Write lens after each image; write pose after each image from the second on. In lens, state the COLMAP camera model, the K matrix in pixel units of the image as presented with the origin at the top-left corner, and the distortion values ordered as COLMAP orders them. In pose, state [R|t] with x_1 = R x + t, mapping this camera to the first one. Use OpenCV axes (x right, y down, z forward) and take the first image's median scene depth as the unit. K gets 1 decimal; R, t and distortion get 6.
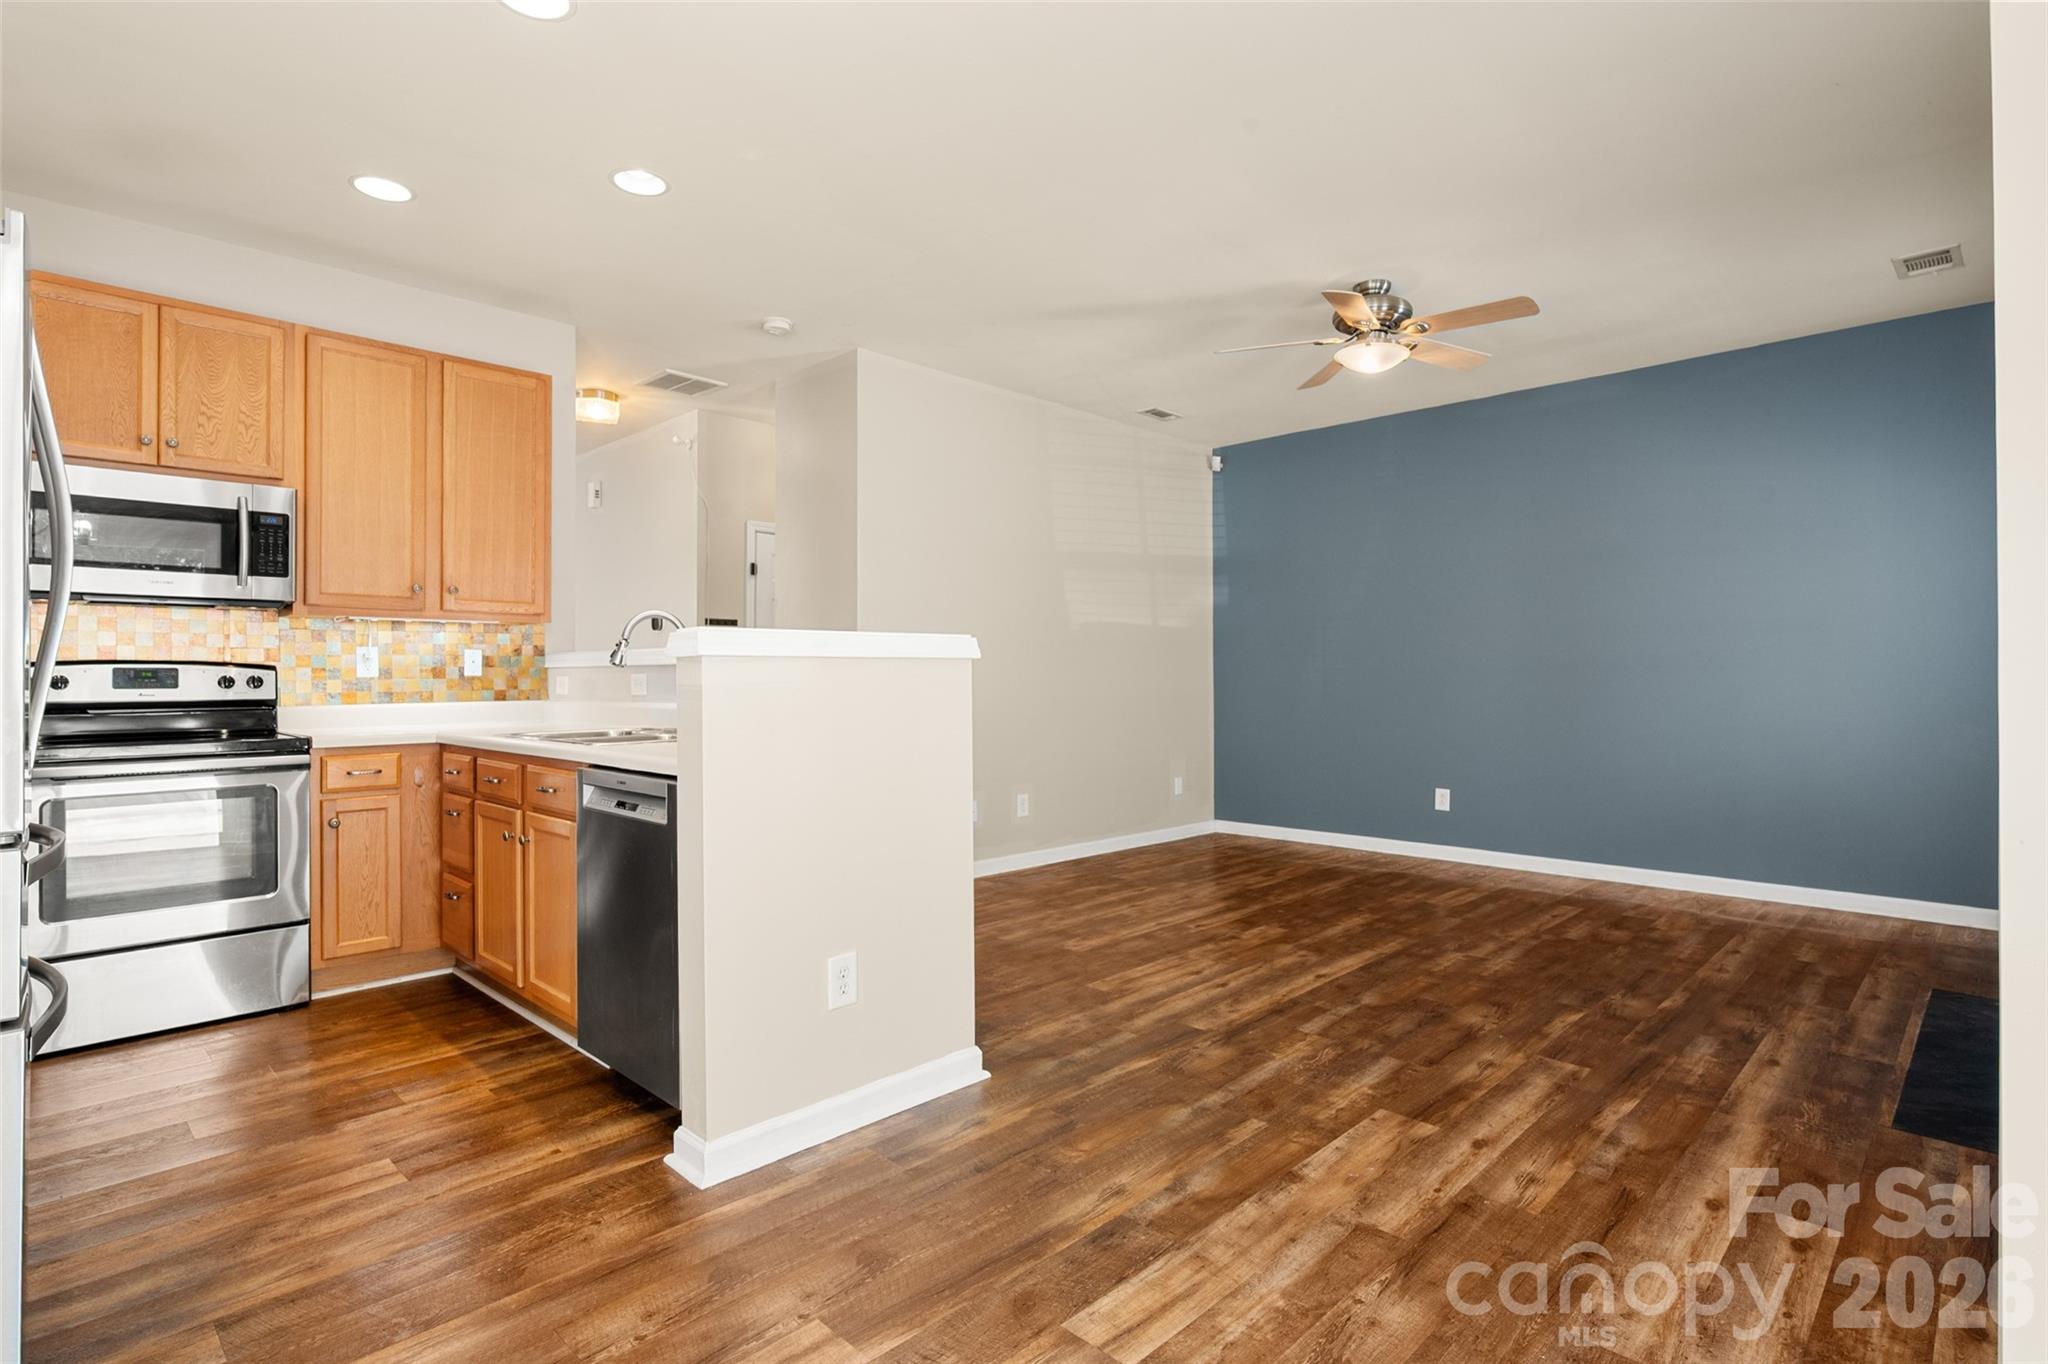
lens RADIAL K [[1013.0, 0, 1016.9], [0, 1013.0, 670.3], [0, 0, 1]] dist [-0.004871, 0.001047]
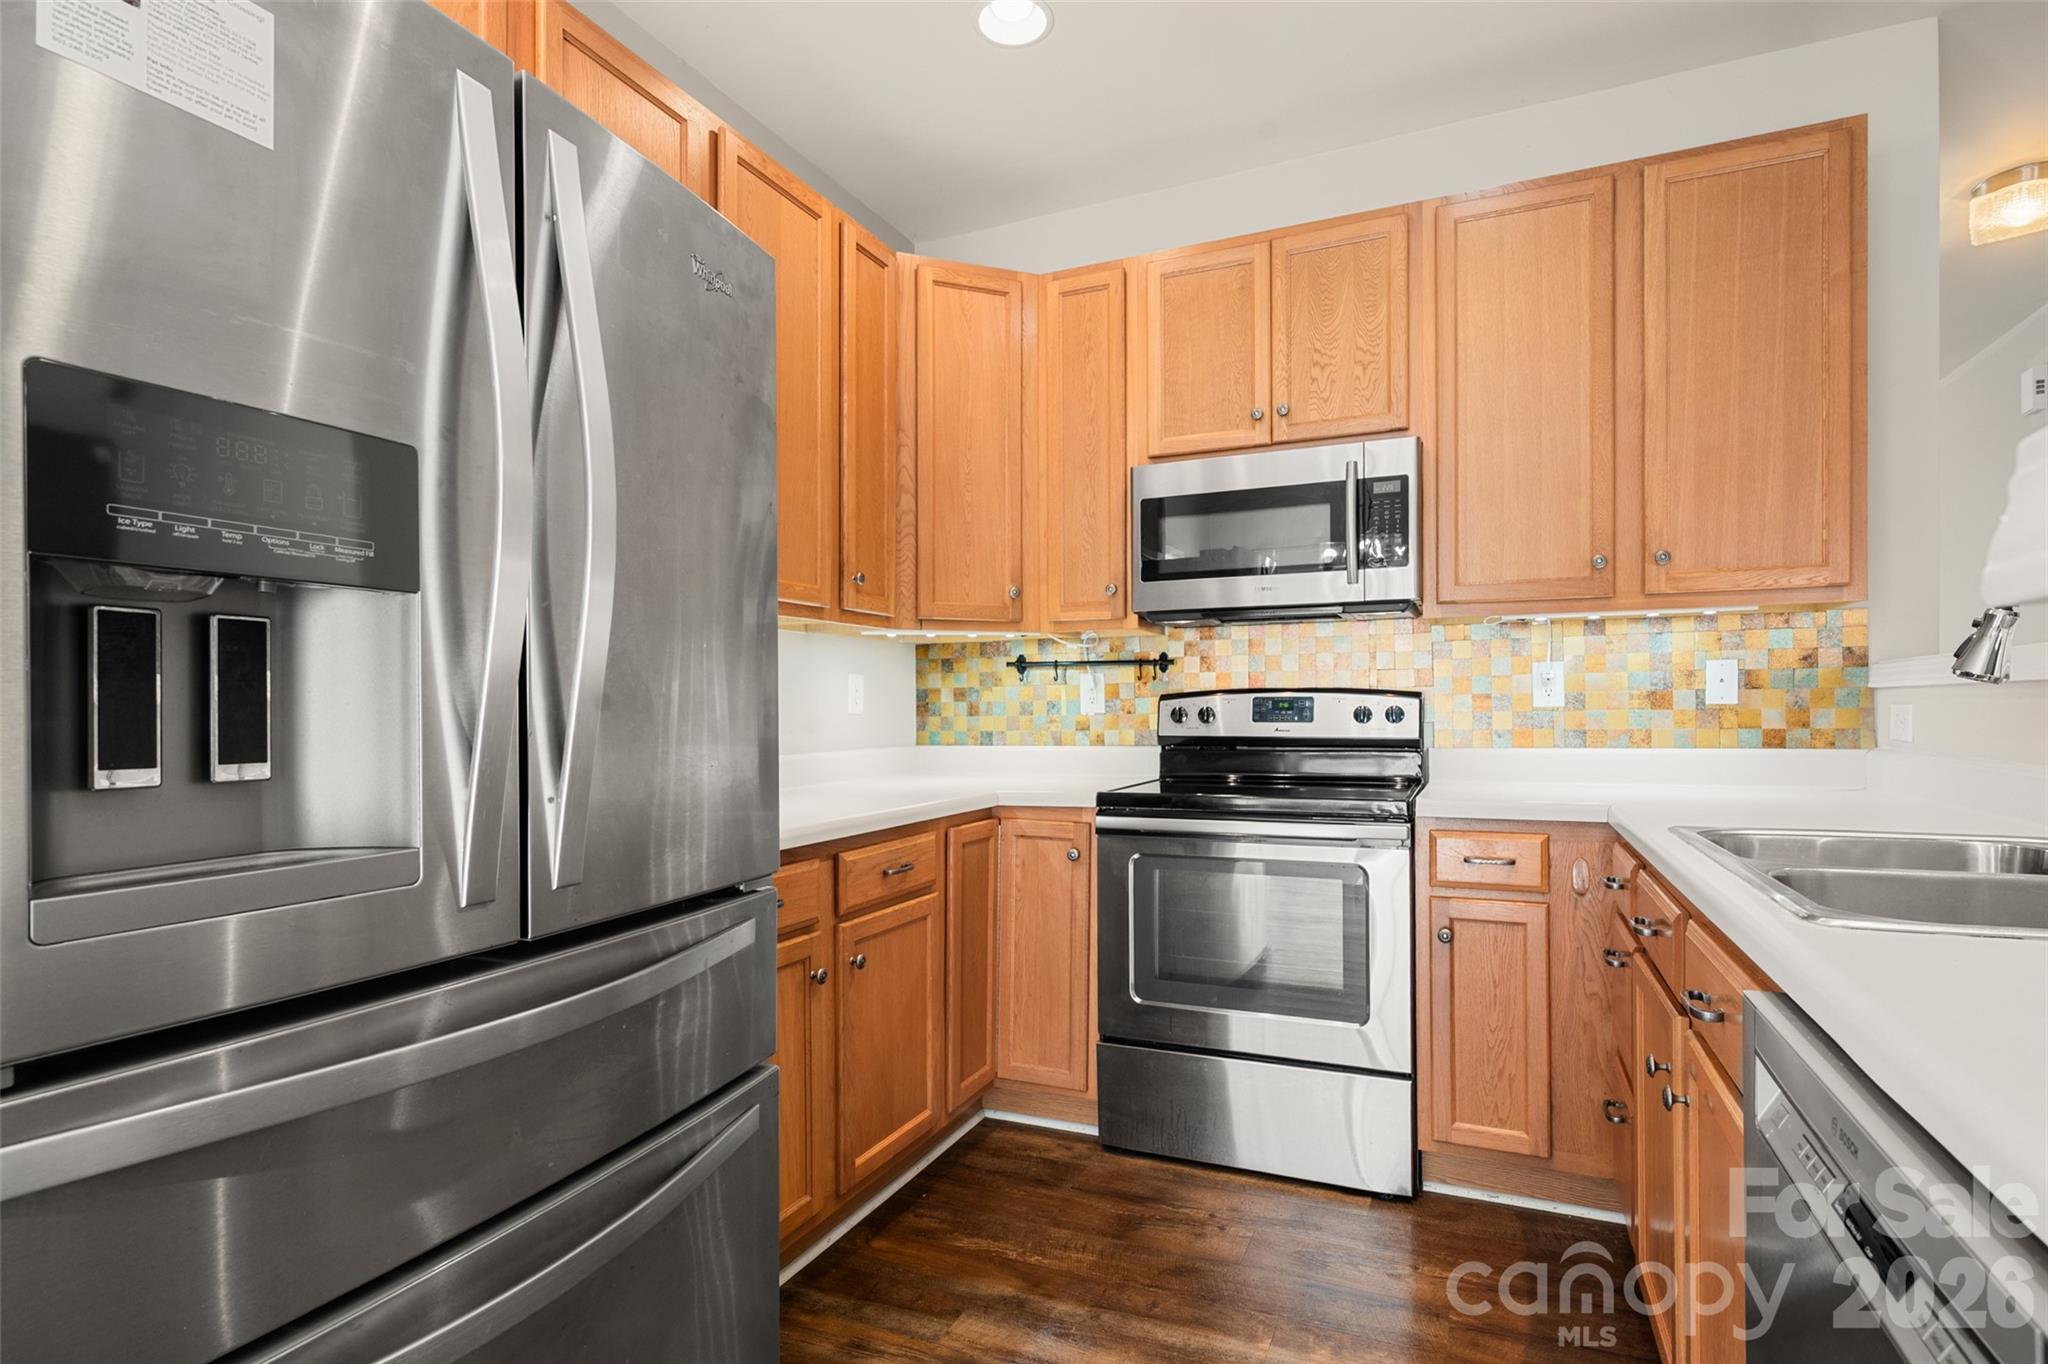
lens RADIAL K [[1013.0, 0, 1042.6], [0, 1013.0, 710.3], [0, 0, 1]] dist [-0.004871, 0.001047]
pose [[0.356634, 0.002712, -0.934240, -0.159429], [0.012342, 0.999895, 0.007615, -0.000344], [0.934162, -0.014246, 0.356563, 0.515382]]
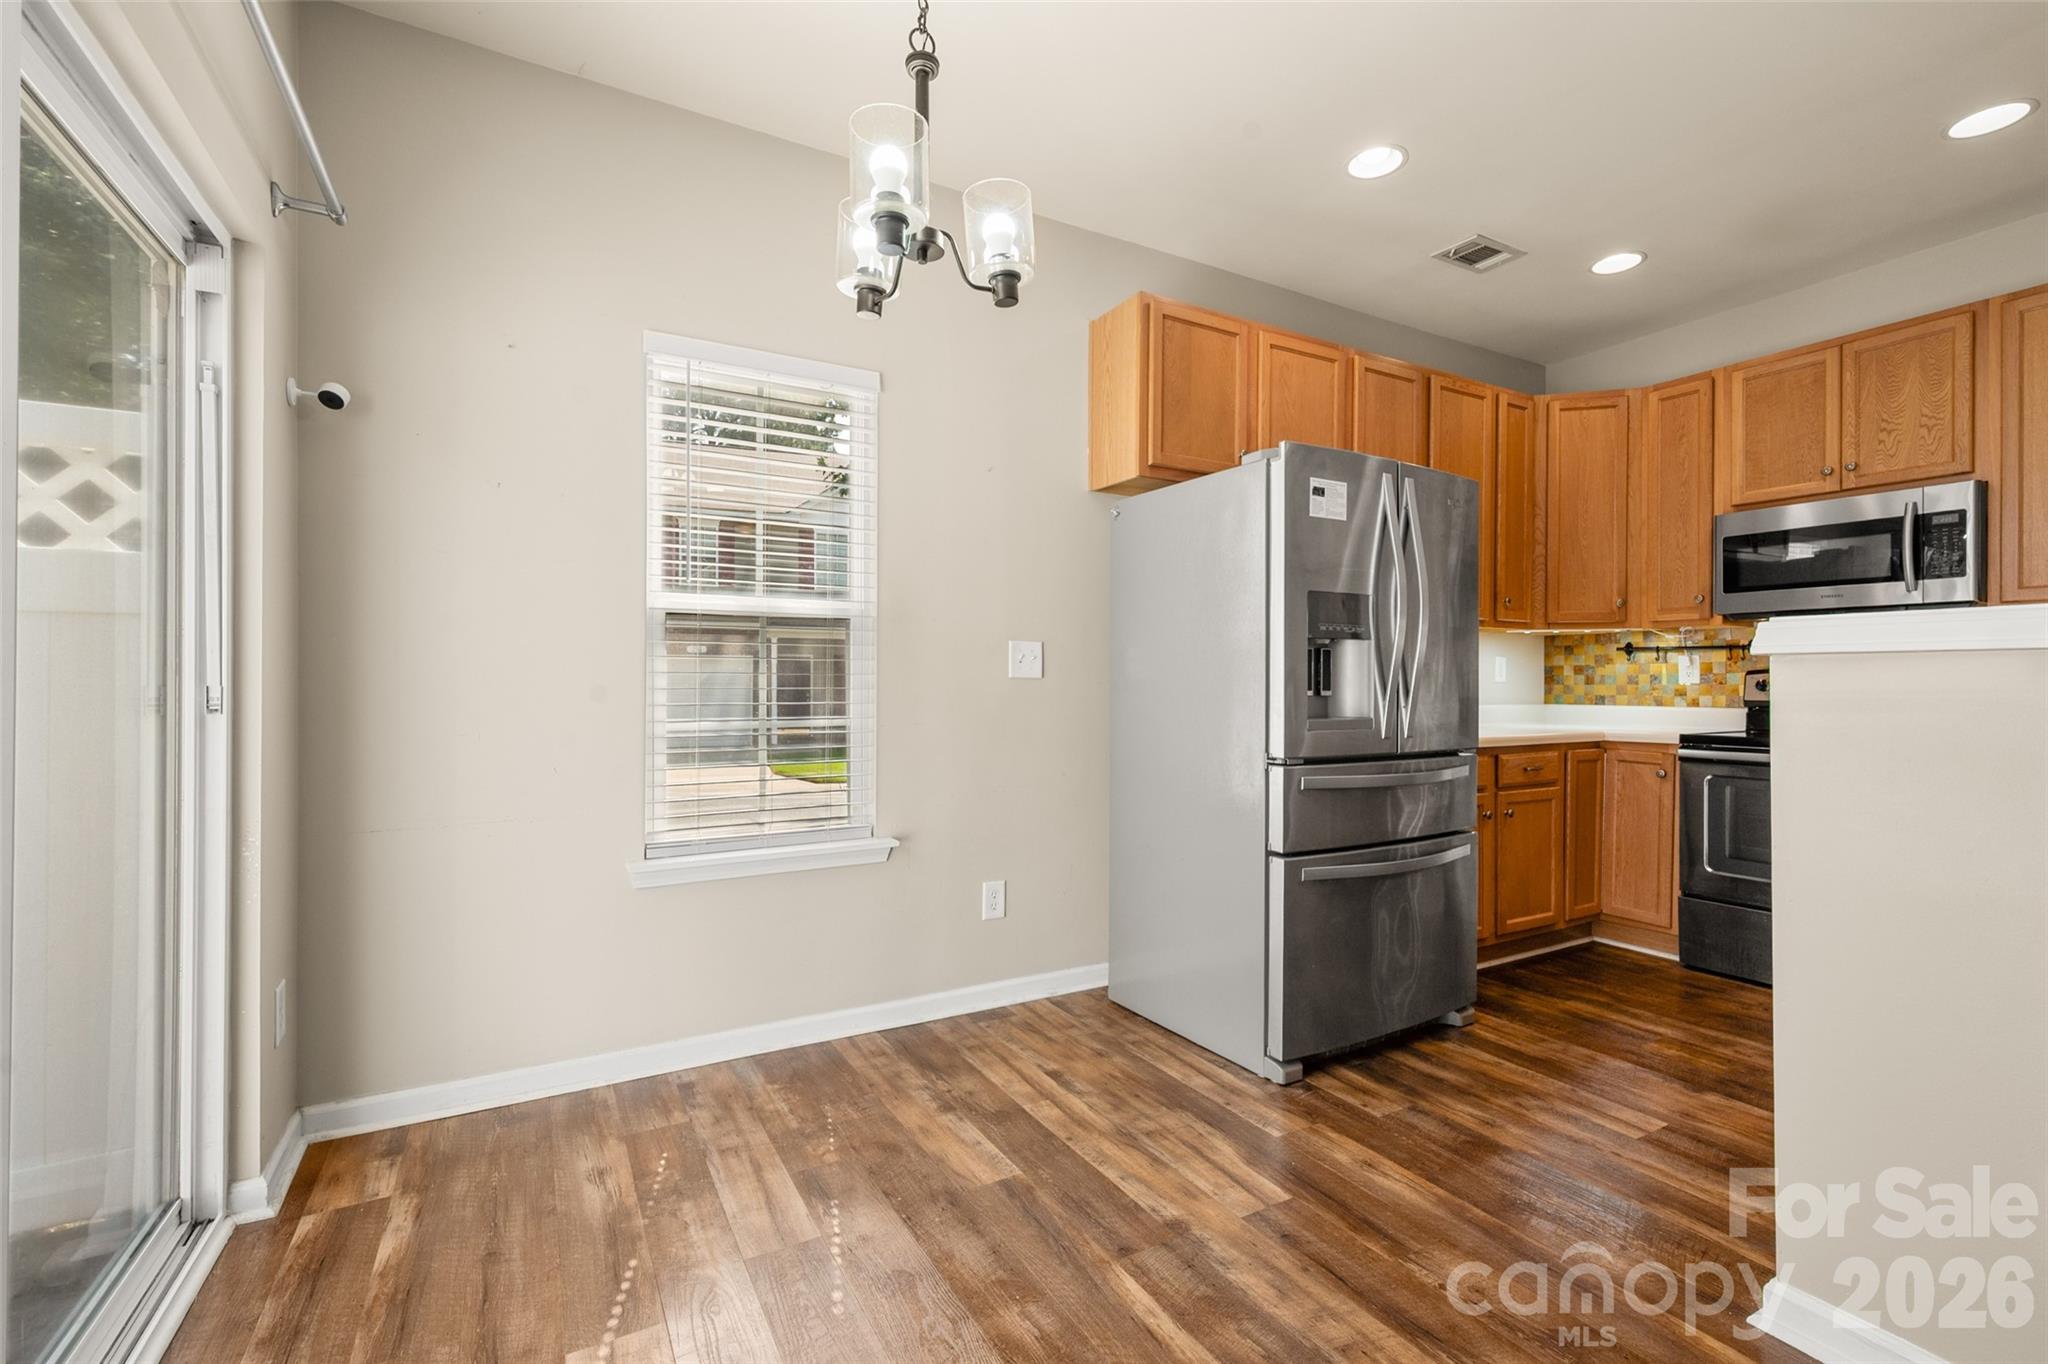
lens RADIAL K [[885.6, 0, 1031.5], [0, 885.6, 675.6], [0, 0, 1]] dist [0.007464, -0.002878]
pose [[-0.275913, -0.003460, -0.961176, 0.315153], [0.003701, 0.999982, -0.004662, 0.001833], [0.961175, -0.004844, -0.275896, 0.392920]]
